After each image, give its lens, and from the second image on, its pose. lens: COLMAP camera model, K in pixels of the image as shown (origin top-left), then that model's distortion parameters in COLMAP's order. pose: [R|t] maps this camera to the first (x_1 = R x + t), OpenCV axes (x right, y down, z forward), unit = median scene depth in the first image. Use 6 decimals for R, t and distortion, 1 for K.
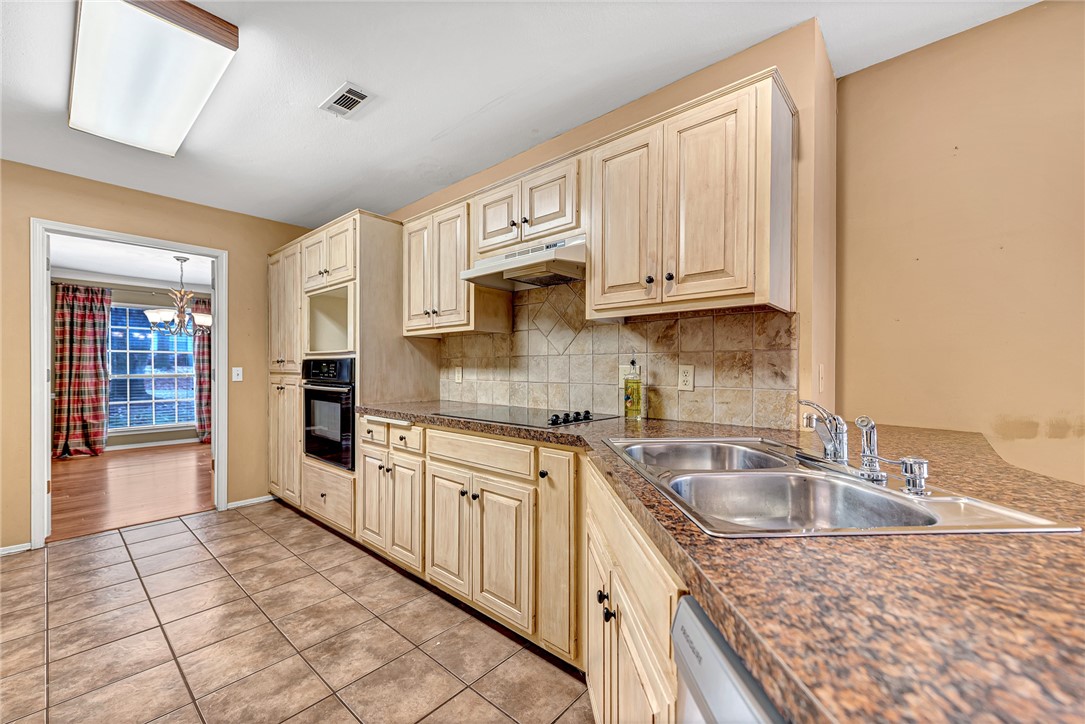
lens RADIAL K [[428.6, 0, 543.5], [0, 428.6, 369.1], [0, 0, 1]] dist [0.001696, -0.000090]
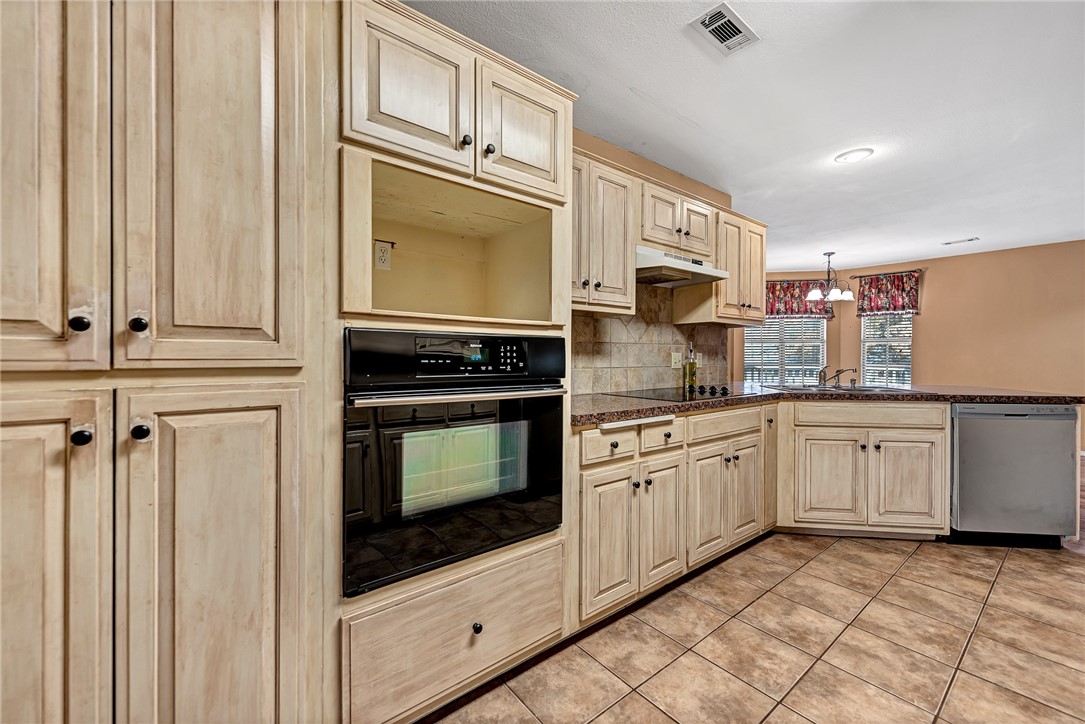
lens RADIAL K [[434.3, 0, 540.6], [0, 434.3, 360.2], [0, 0, 1]] dist [0.016356, -0.005130]
pose [[0.184336, -0.011655, 0.982794, -1.125454], [0.002269, 0.999932, 0.011432, -0.000881], [-0.982861, 0.000123, 0.184350, 0.990228]]
